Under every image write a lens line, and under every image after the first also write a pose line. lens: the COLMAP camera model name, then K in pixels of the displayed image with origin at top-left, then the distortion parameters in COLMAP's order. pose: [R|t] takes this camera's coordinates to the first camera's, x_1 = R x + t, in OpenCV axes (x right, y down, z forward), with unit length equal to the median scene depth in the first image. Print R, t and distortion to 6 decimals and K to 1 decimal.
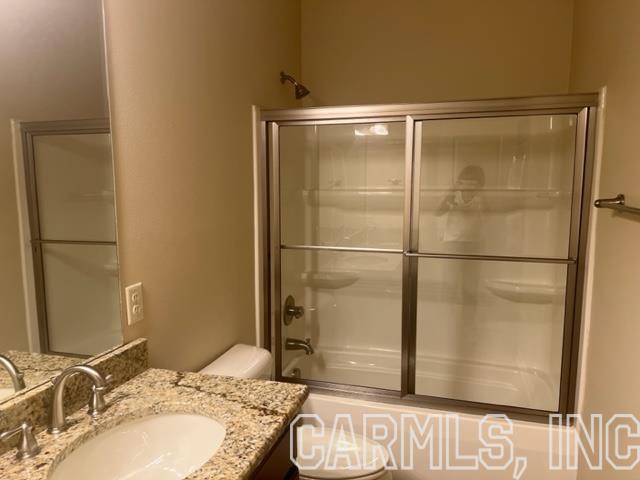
lens RADIAL K [[478.7, 0, 316.3], [0, 478.7, 237.2], [0, 0, 1]] dist [0.048553, -0.063237]
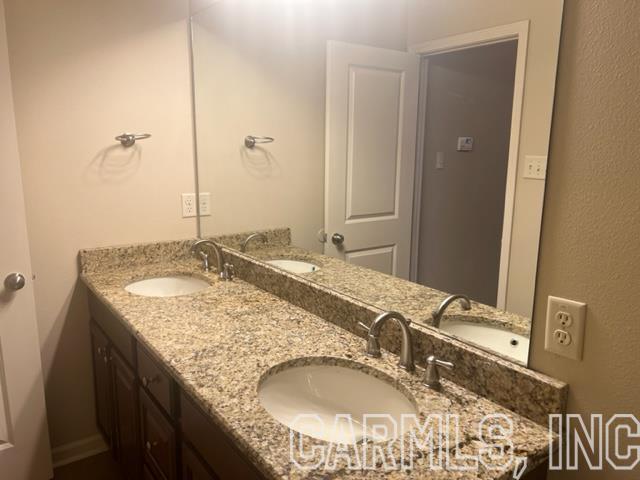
lens RADIAL K [[478.7, 0, 316.3], [0, 478.7, 239.4], [0, 0, 1]] dist [0.048553, -0.063237]
pose [[-0.597326, 0.150284, -0.787792, 0.405509], [-0.097849, 0.961292, 0.257574, -0.141663], [0.796007, 0.230940, -0.559499, 1.371251]]
